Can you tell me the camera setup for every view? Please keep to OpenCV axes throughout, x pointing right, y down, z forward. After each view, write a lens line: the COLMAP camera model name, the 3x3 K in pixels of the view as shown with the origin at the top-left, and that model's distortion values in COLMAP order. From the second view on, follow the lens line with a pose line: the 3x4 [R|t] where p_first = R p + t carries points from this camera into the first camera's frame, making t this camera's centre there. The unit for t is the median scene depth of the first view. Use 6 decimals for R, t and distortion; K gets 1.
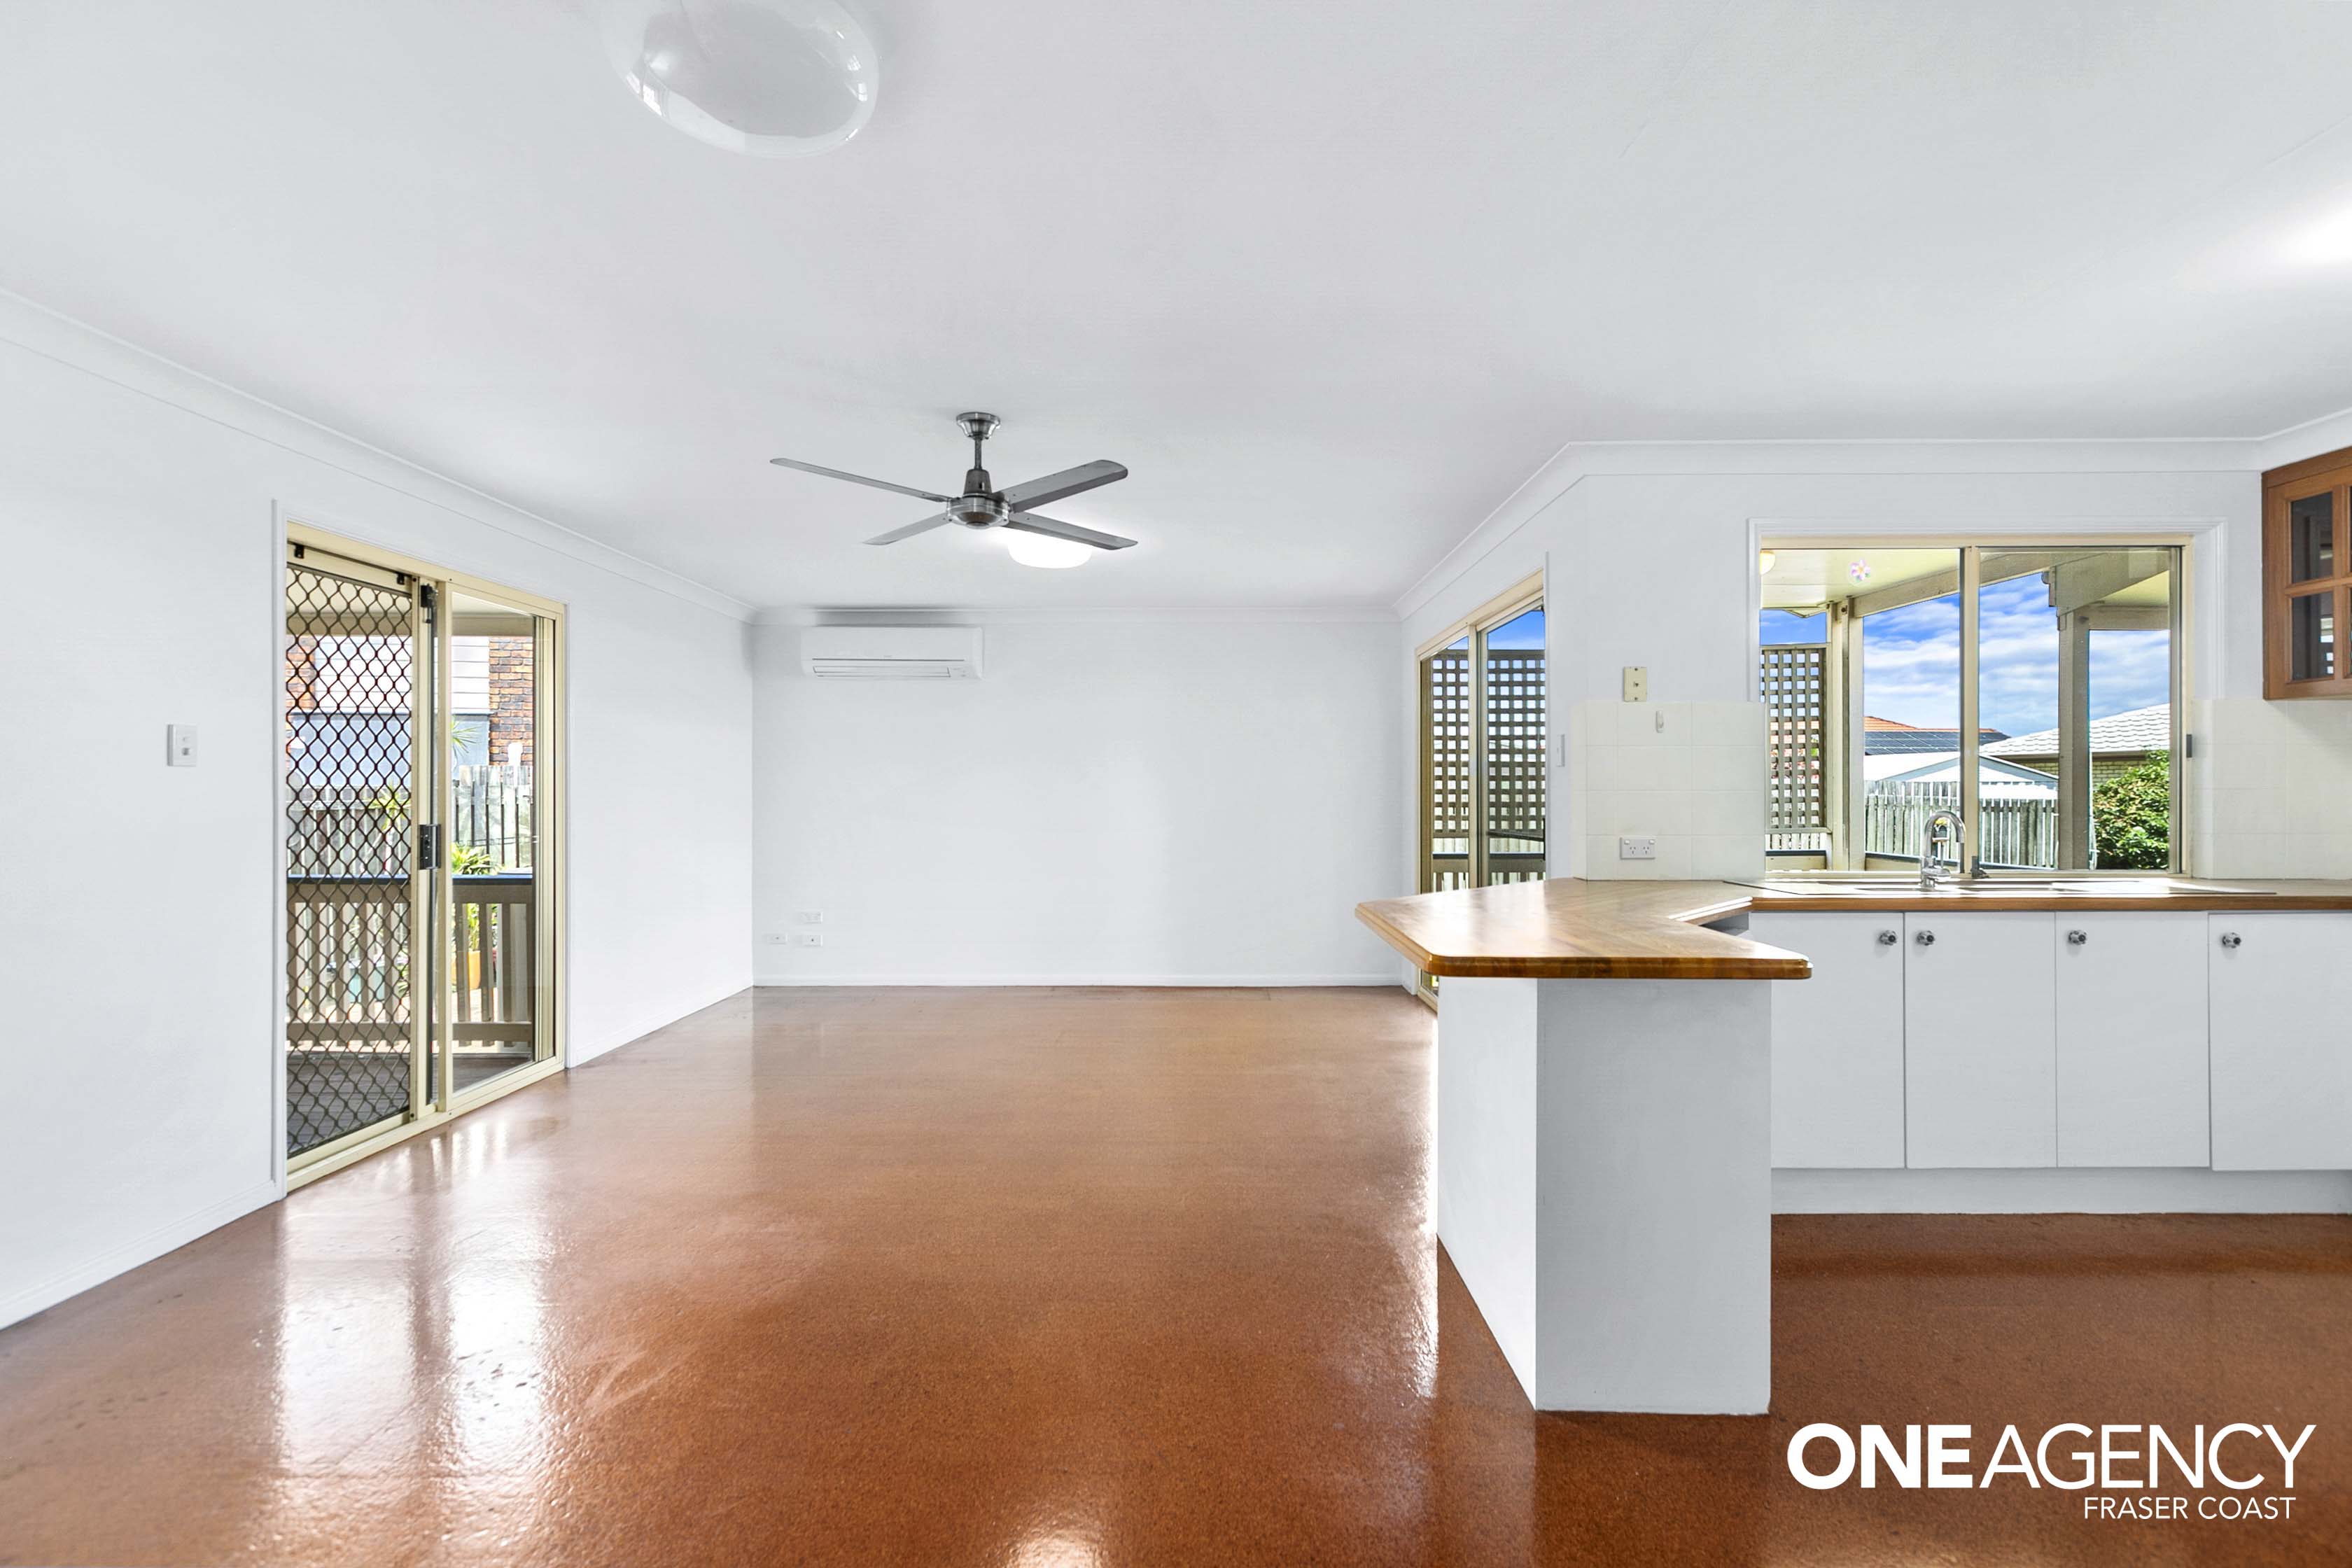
lens RADIAL K [[1068.1, 0, 1160.2], [0, 1068.1, 786.9], [0, 0, 1]] dist [0.000186, 0.000193]
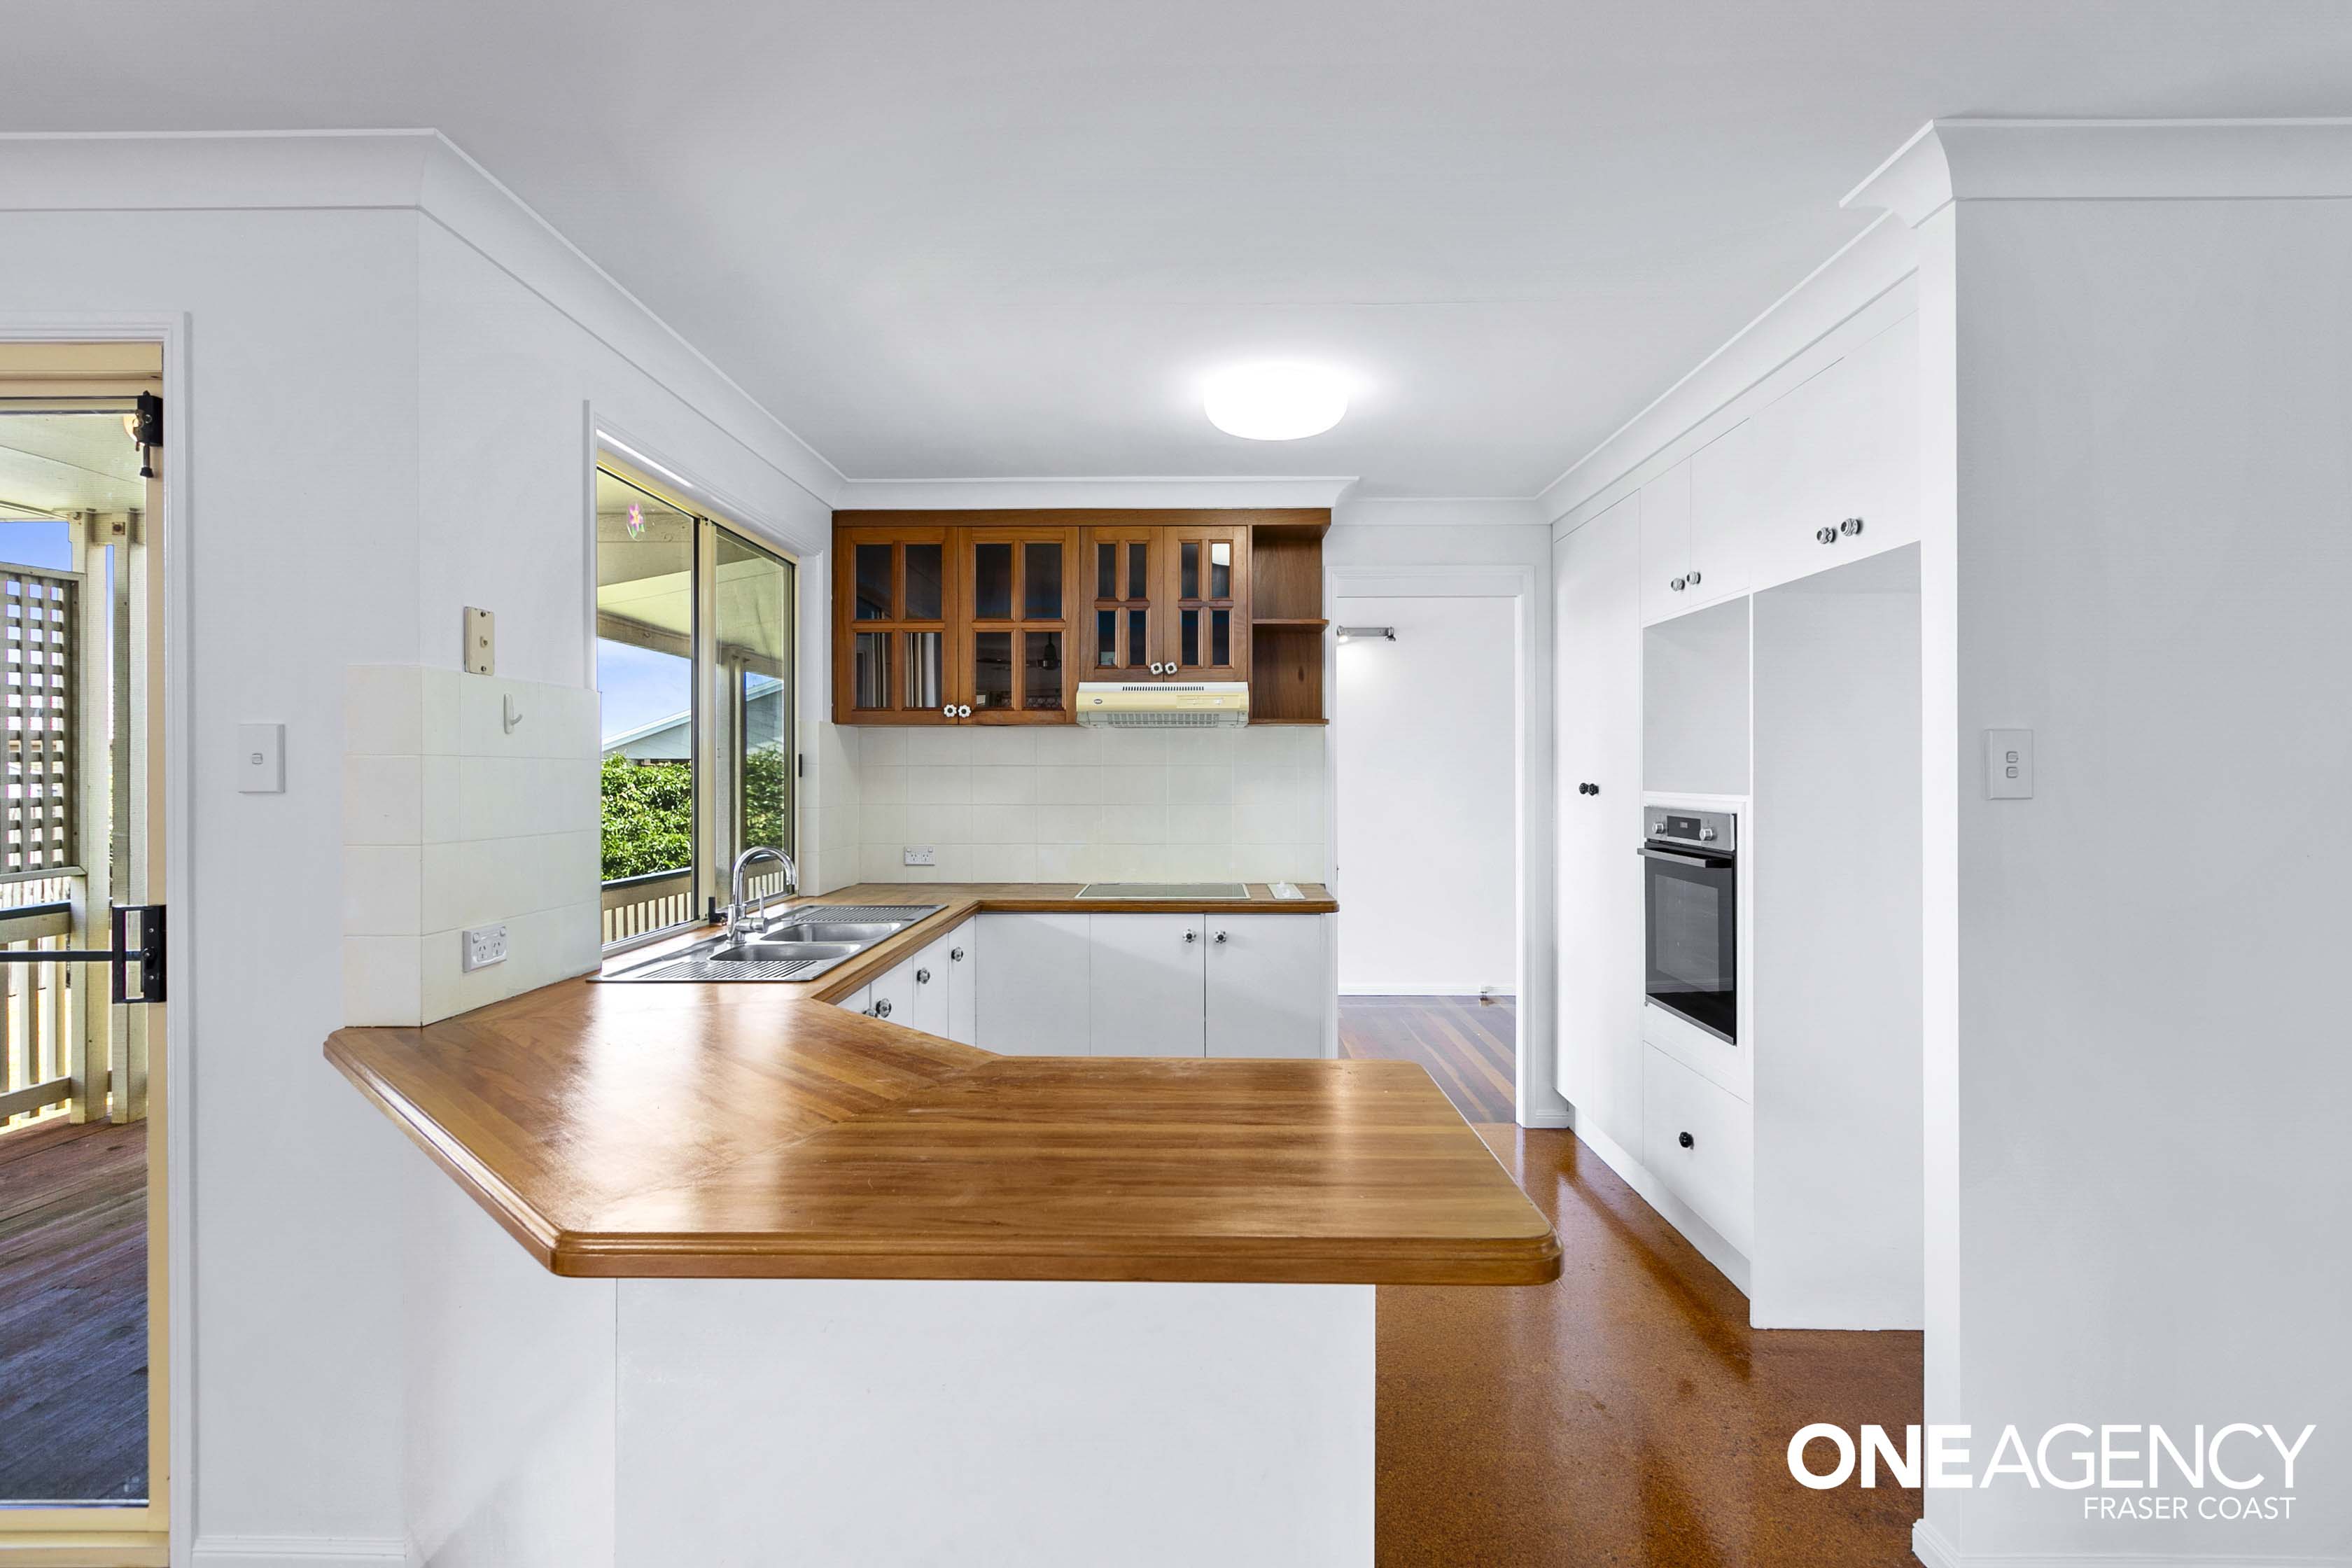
lens RADIAL K [[1202.6, 0, 1178.0], [0, 1202.6, 774.2], [0, 0, 1]] dist [0.000699, -0.001408]
pose [[-0.005101, 0.003516, 0.999981, -0.162401], [-0.001747, 0.999992, -0.003525, -0.027465], [-0.999985, -0.001765, -0.005095, 0.644009]]
